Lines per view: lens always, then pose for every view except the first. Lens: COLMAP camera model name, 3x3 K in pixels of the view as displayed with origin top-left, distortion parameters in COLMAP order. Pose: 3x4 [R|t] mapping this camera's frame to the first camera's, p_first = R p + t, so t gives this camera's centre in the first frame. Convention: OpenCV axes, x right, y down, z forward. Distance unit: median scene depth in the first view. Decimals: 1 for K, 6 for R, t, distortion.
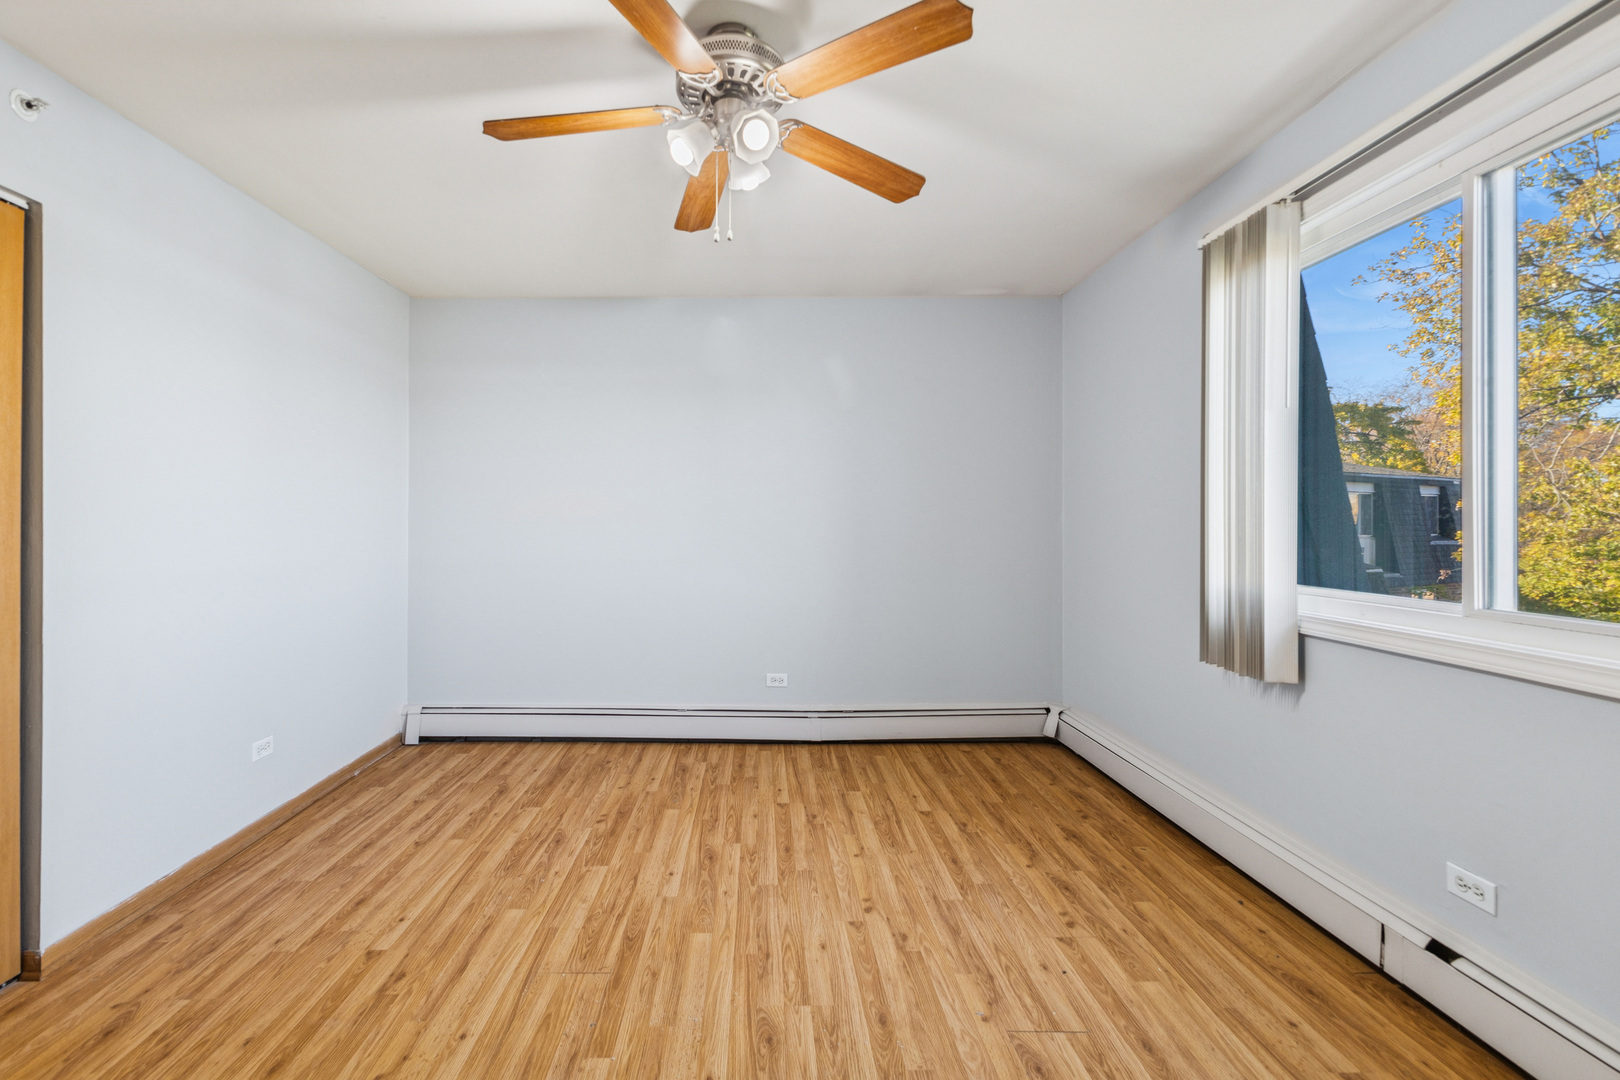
lens RADIAL K [[703.7, 0, 808.0], [0, 703.7, 522.6], [0, 0, 1]] dist [0.013166, -0.002786]
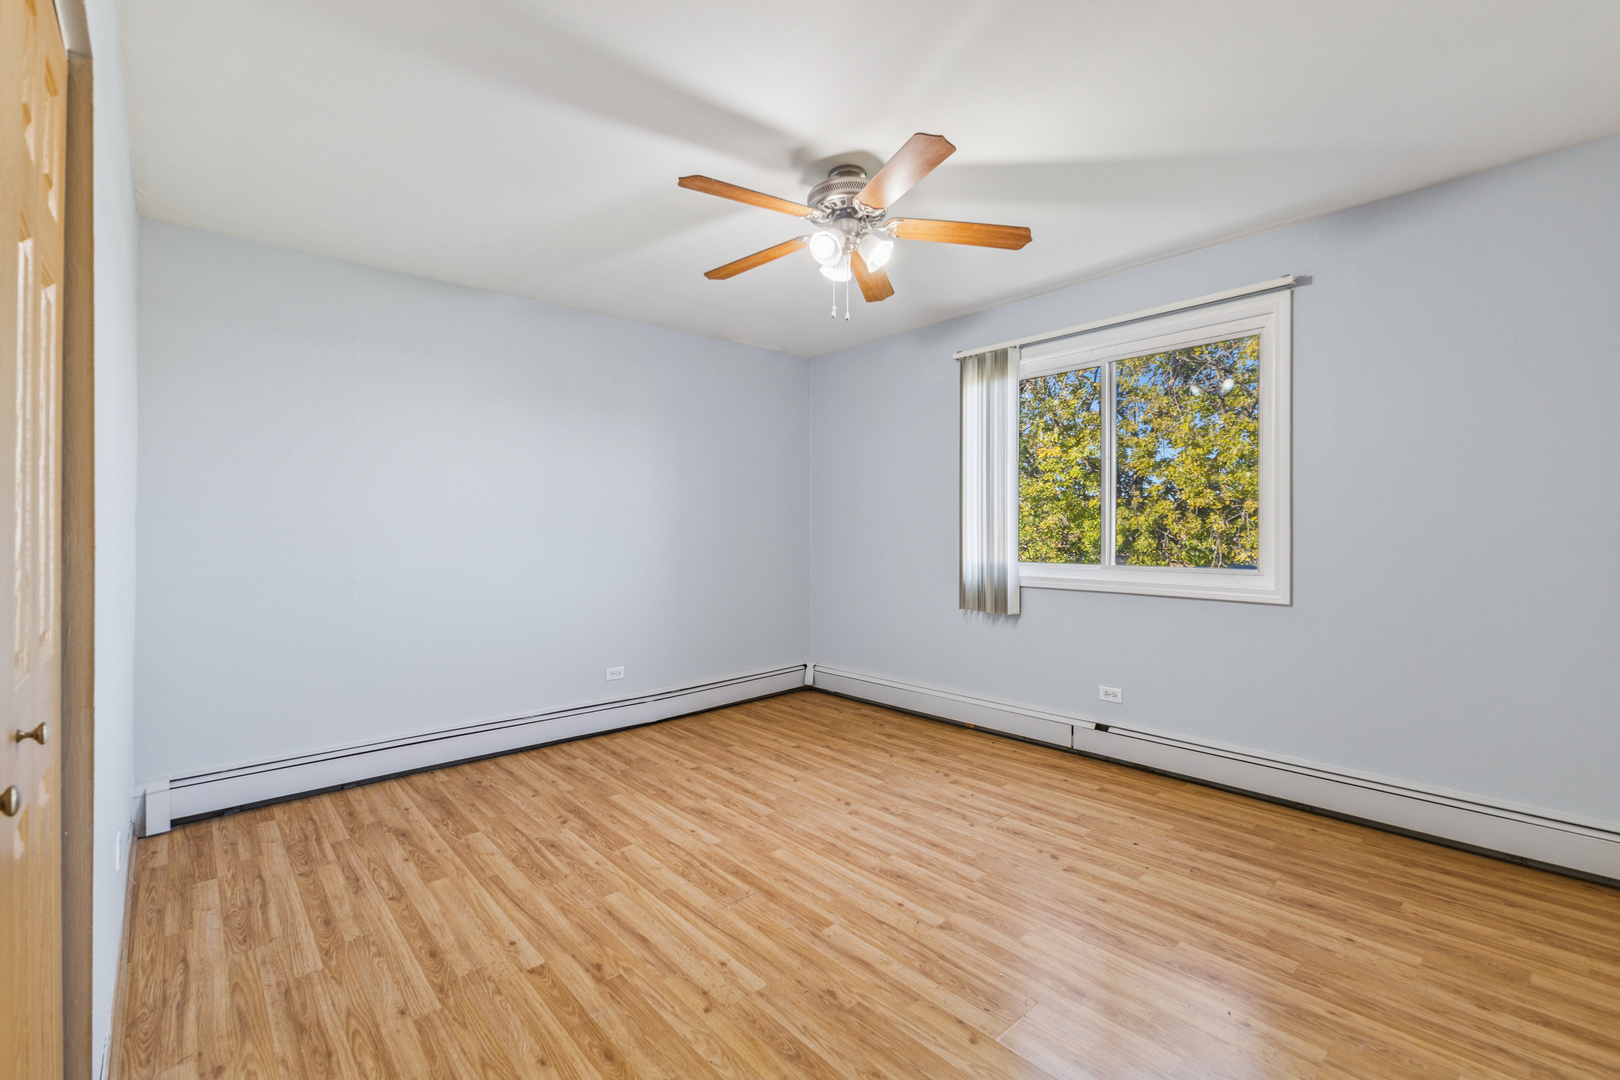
lens RADIAL K [[703.7, 0, 767.1], [0, 703.7, 533.7], [0, 0, 1]] dist [0.013166, -0.002786]
pose [[0.754262, -0.010962, 0.656482, -0.839726], [0.006038, 0.999934, 0.009760, 0.000658], [-0.656546, -0.003398, 0.754278, 0.050704]]
